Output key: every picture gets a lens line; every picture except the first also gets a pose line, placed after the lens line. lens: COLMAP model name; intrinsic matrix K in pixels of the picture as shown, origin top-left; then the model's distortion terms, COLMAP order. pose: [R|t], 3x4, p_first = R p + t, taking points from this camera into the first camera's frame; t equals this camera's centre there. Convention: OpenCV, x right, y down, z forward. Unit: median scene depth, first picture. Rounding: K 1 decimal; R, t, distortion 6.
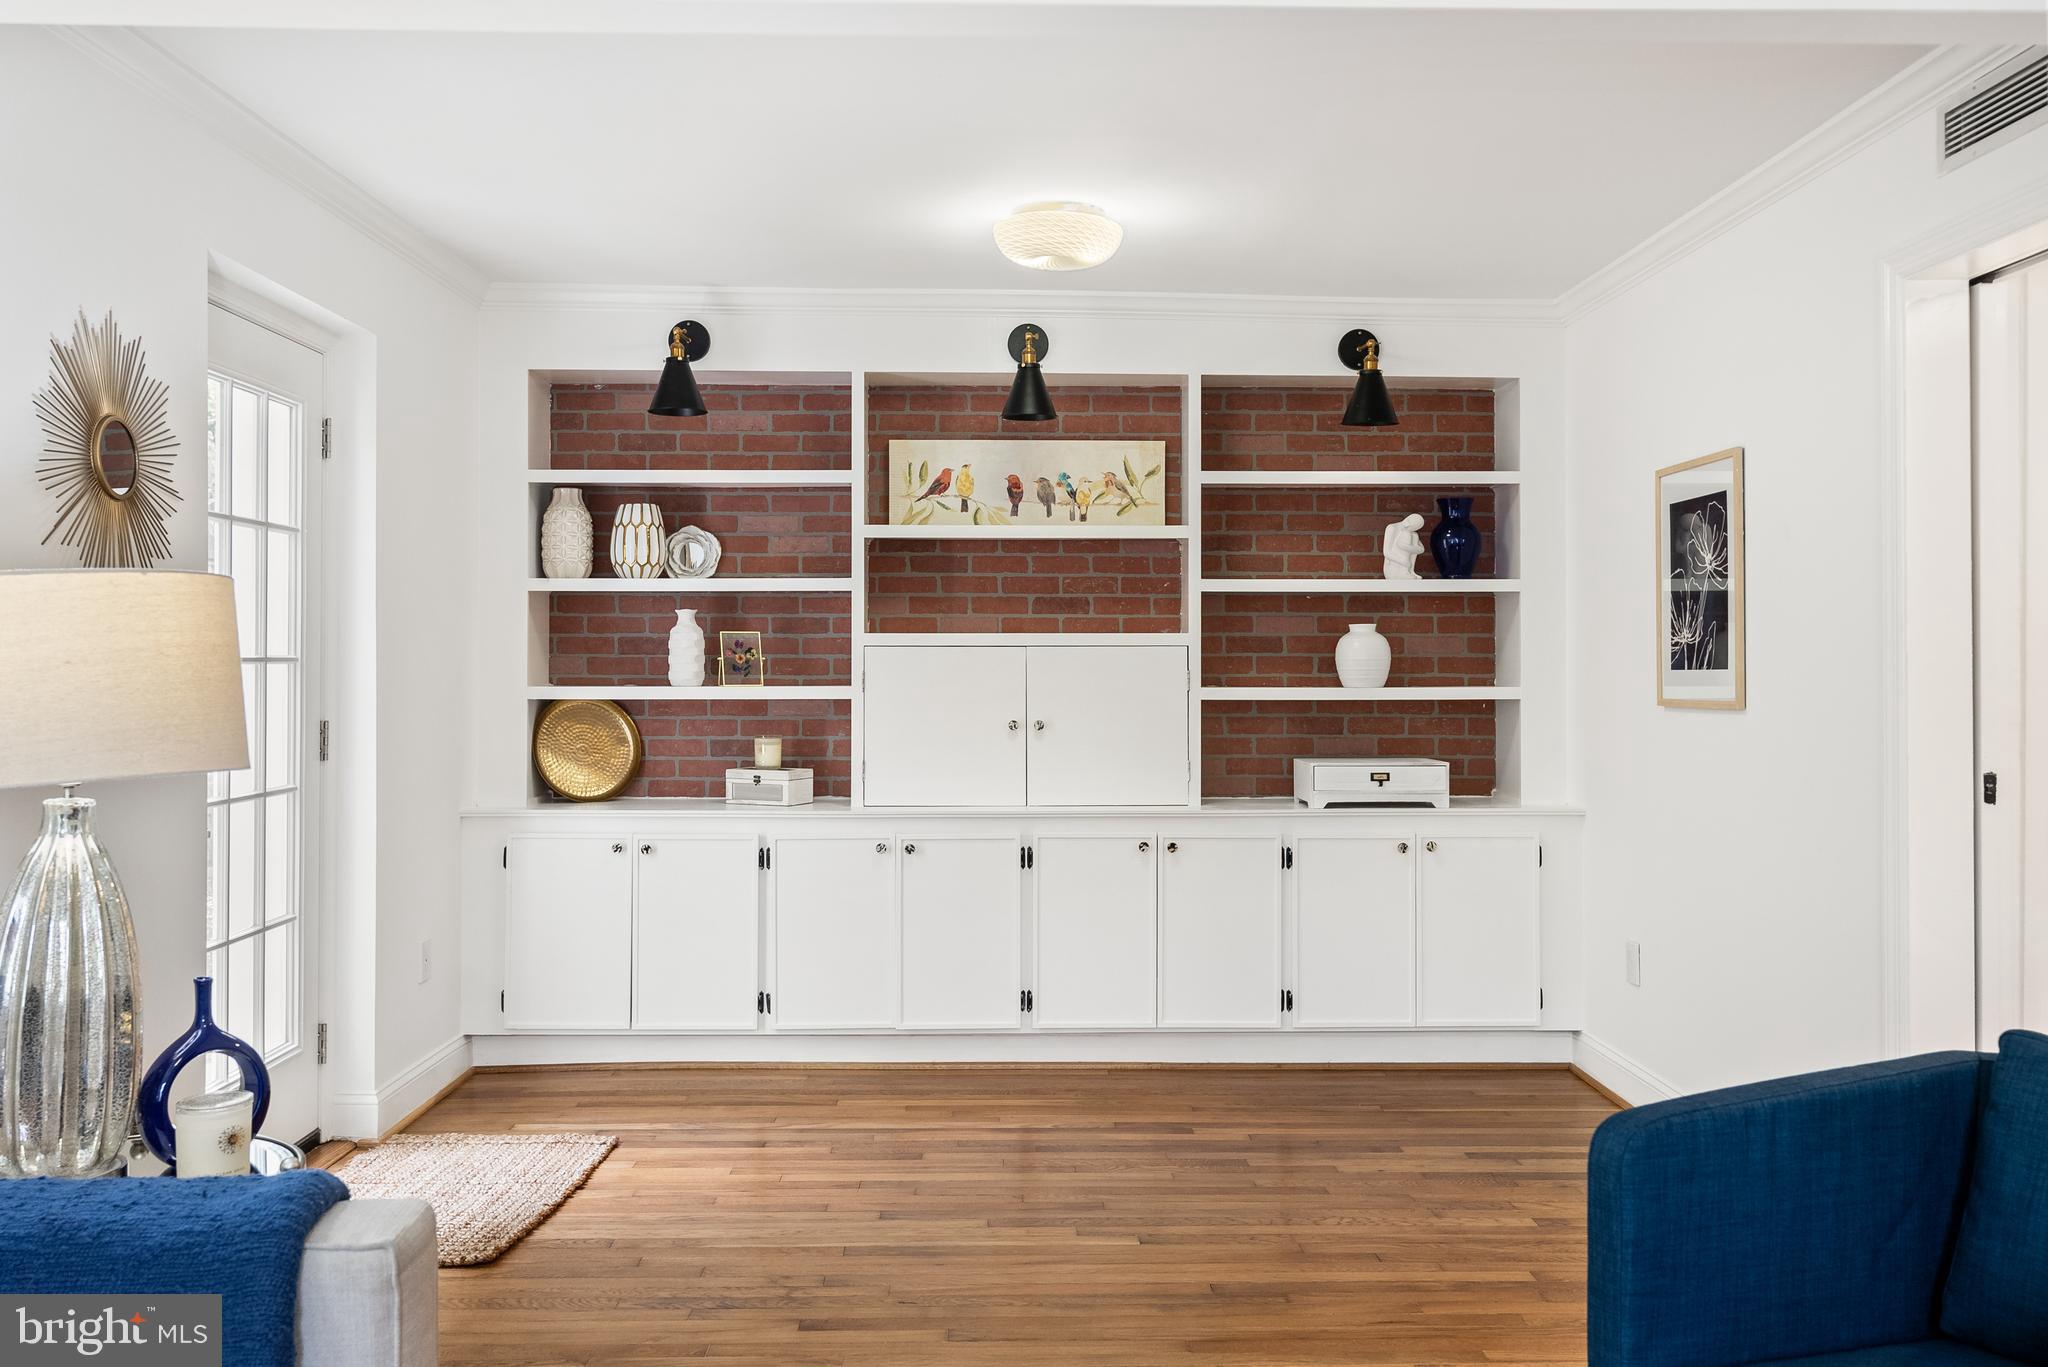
lens RADIAL K [[1658.5, 0, 1040.1], [0, 1658.5, 654.2], [0, 0, 1]] dist [0.004446, -0.014605]
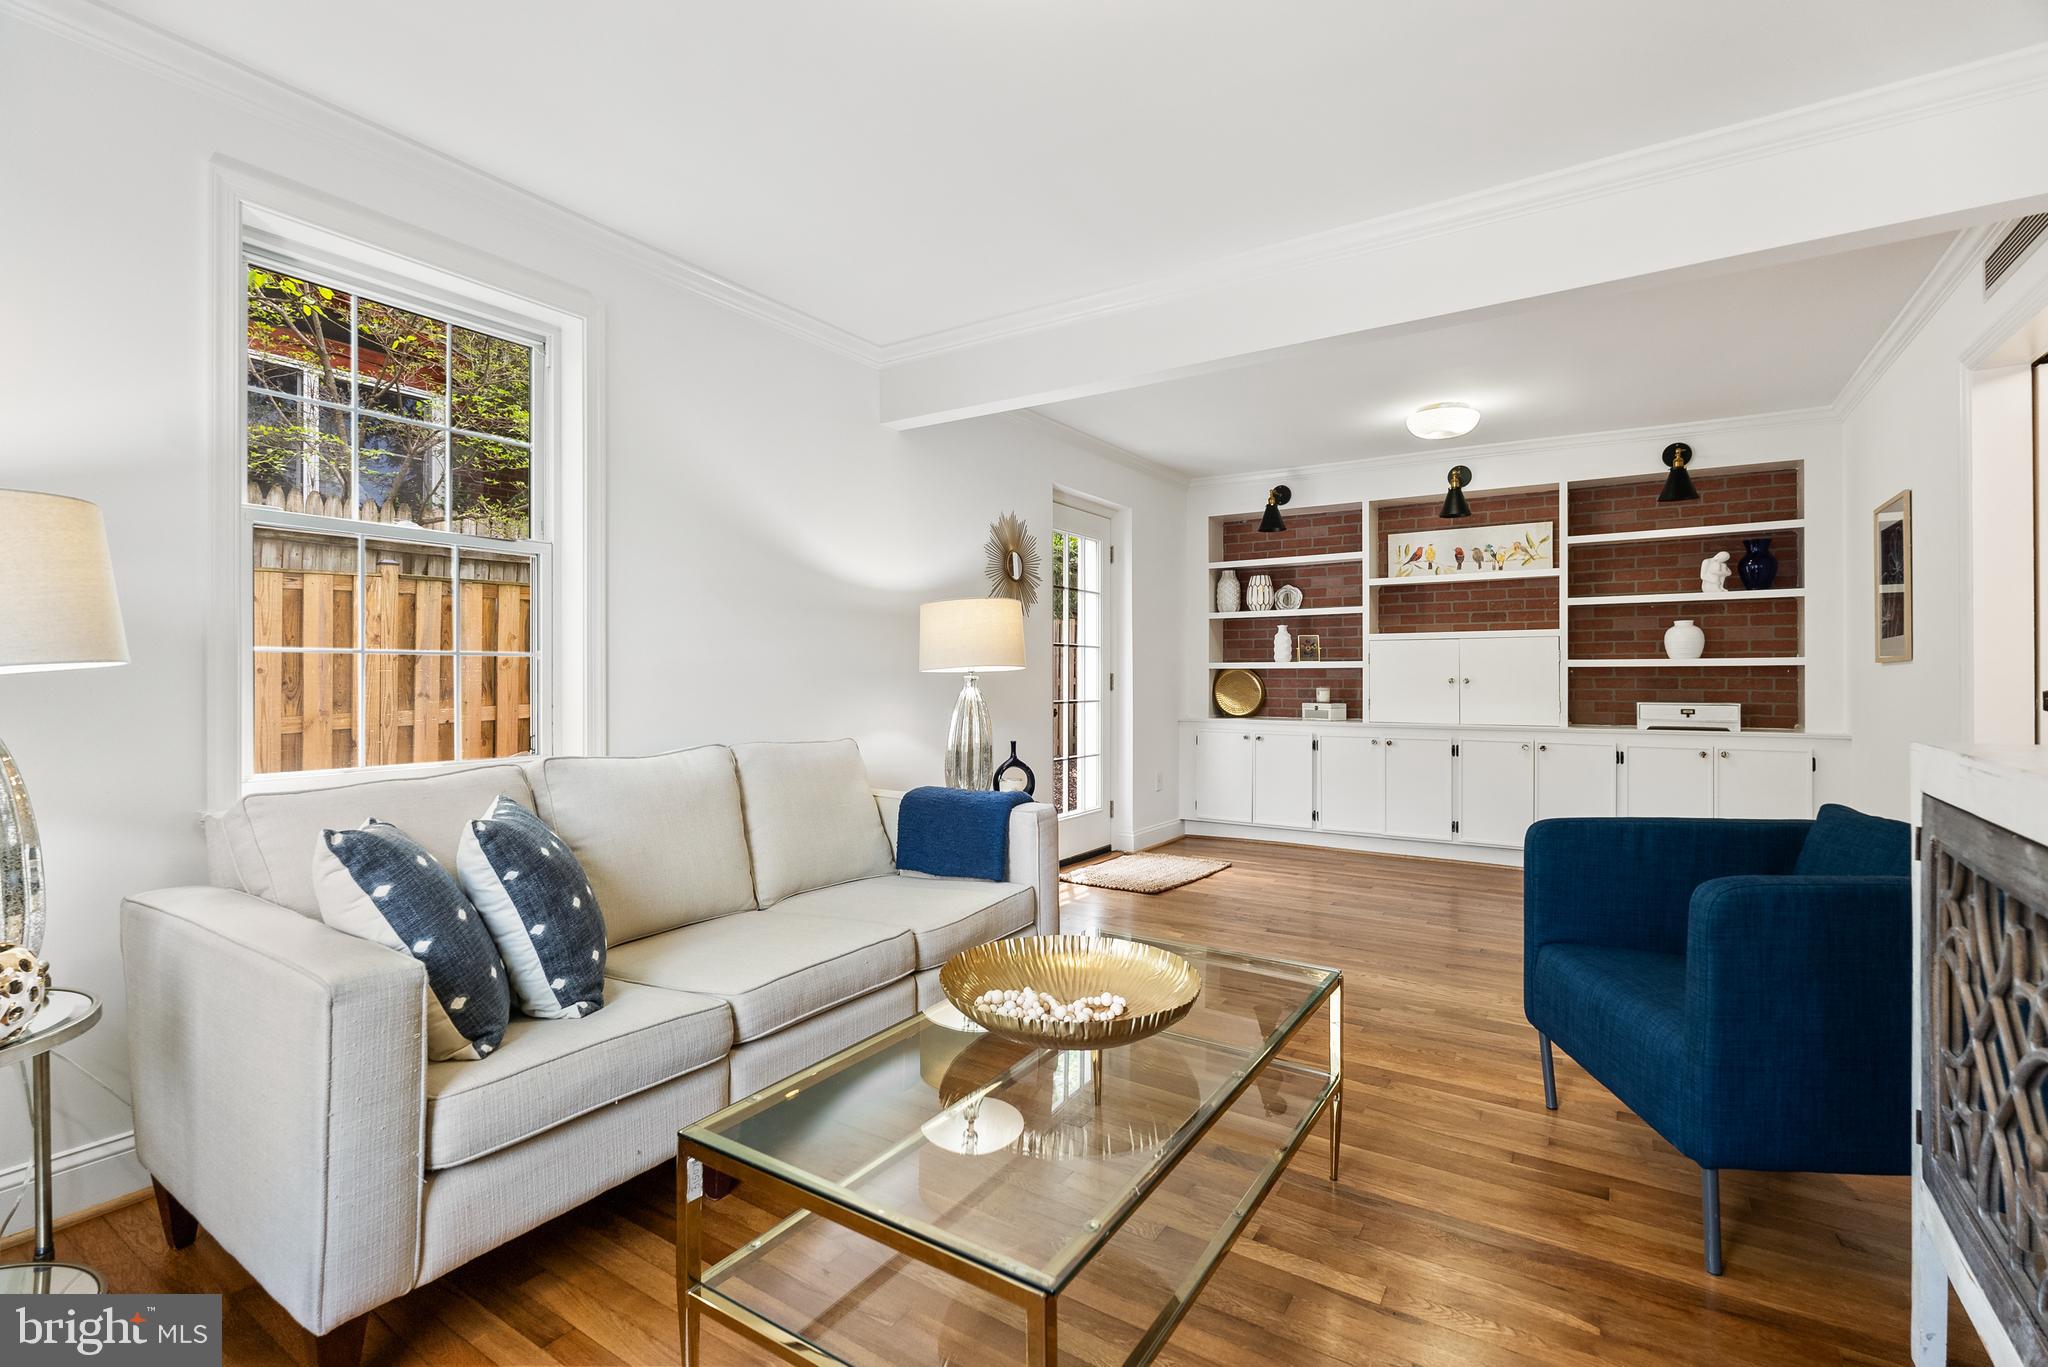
lens RADIAL K [[924.4, 0, 1040.1], [0, 924.4, 689.4], [0, 0, 1]] dist [-0.002888, 0.000409]
pose [[0.830635, 0.004610, -0.556799, 0.179638], [0.005001, 0.999864, 0.015740, 0.033673], [0.556795, -0.015859, 0.830498, -0.128669]]
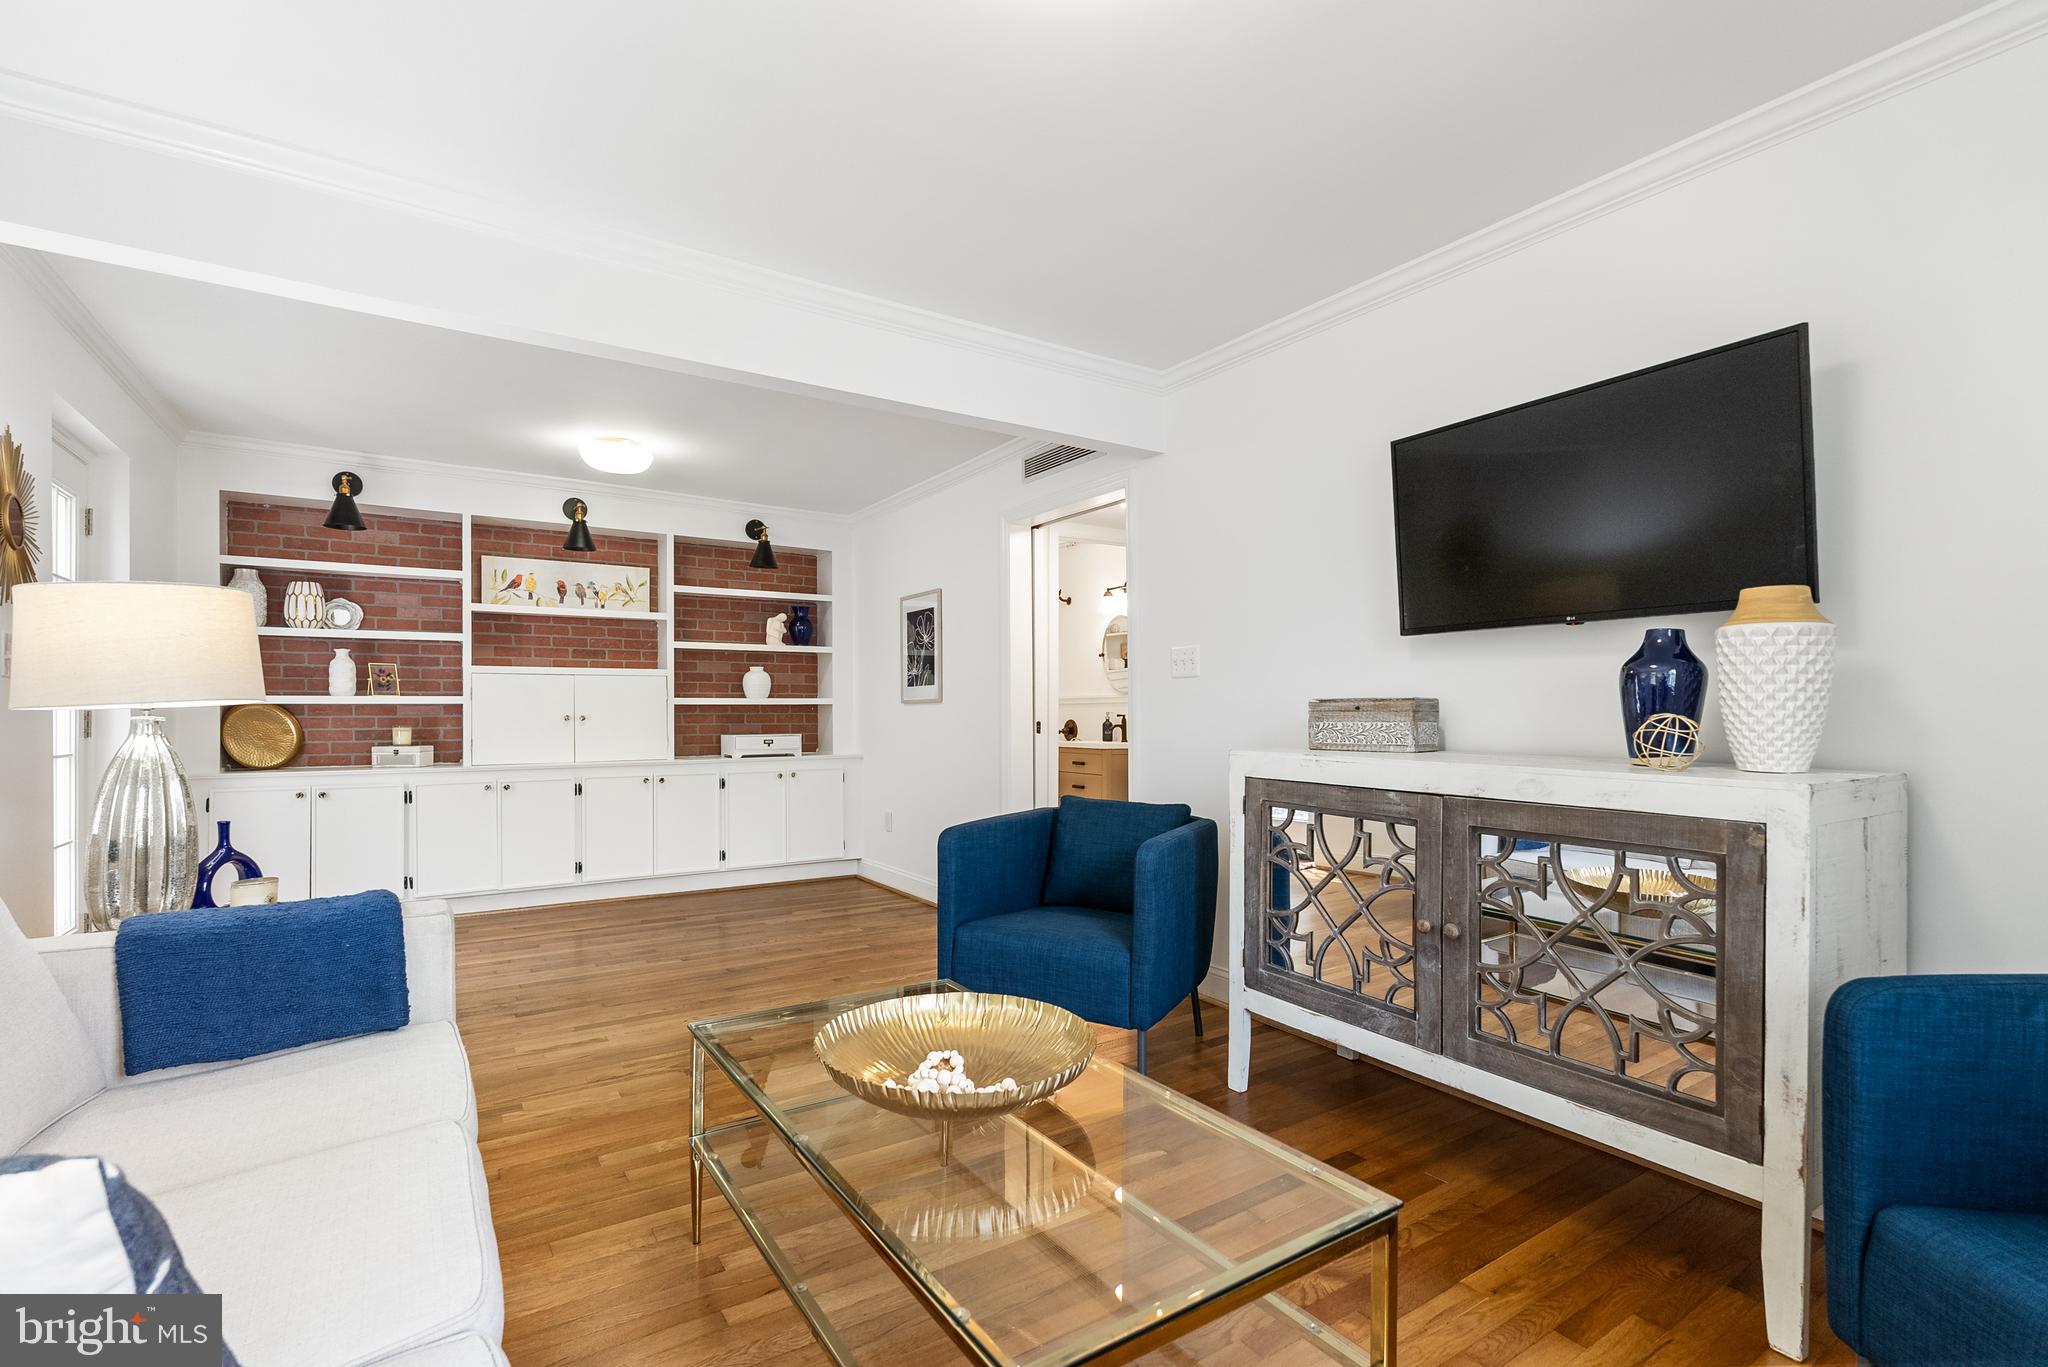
lens RADIAL K [[924.4, 0, 1026.5], [0, 924.4, 711.3], [0, 0, 1]] dist [-0.002888, 0.000409]
pose [[0.848064, -0.005192, 0.529869, -0.125396], [0.002694, 0.999981, 0.005487, 0.031235], [-0.529887, -0.003226, 0.848062, -0.125063]]
